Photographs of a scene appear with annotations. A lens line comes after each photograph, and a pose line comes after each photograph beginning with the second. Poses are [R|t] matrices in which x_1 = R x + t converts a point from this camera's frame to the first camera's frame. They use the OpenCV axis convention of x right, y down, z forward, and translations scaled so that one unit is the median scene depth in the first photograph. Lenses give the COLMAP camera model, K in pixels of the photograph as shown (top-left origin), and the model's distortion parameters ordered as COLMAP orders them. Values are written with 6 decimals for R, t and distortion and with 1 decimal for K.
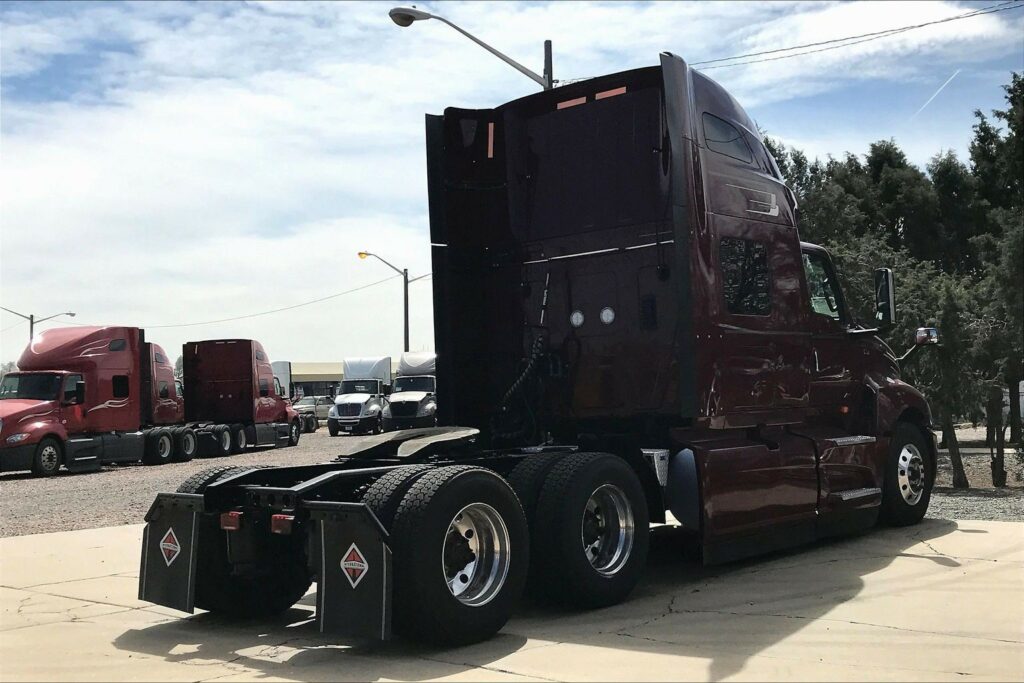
lens RADIAL K [[1070.7, 0, 512.0], [0, 1070.7, 341.5], [0, 0, 1]] dist [-0.007691, -0.015061]
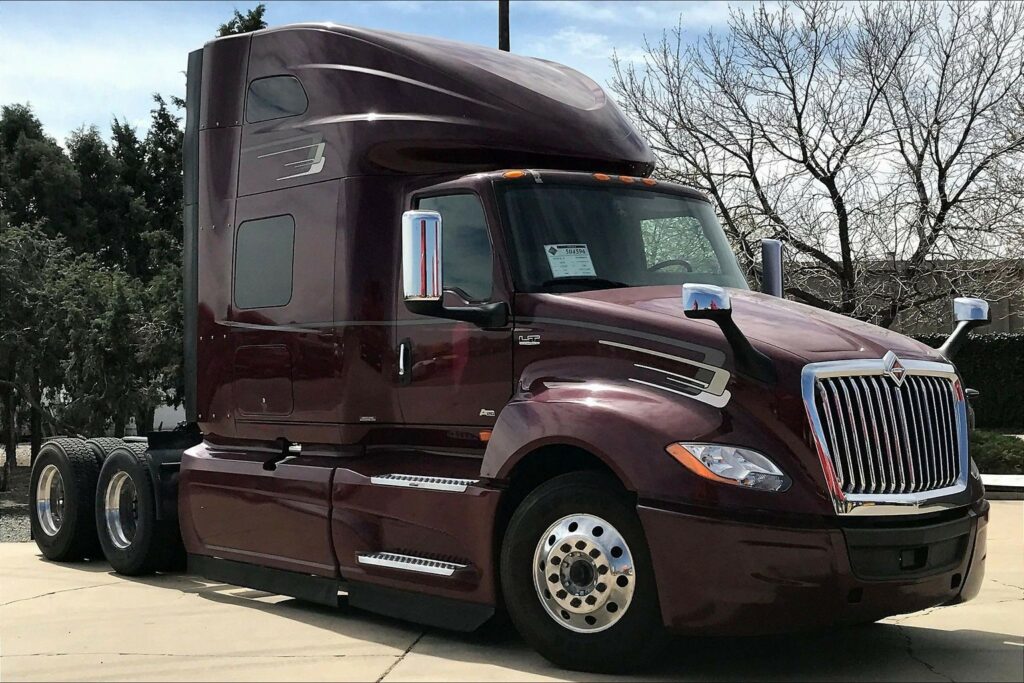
lens RADIAL K [[1070.7, 0, 512.0], [0, 1070.7, 341.5], [0, 0, 1]] dist [-0.007691, -0.015061]
pose [[0.848552, 0.050683, 0.526679, 0.225298], [-0.041481, 0.998710, -0.029276, 0.009234], [-0.527483, 0.002995, 0.849560, 0.063015]]
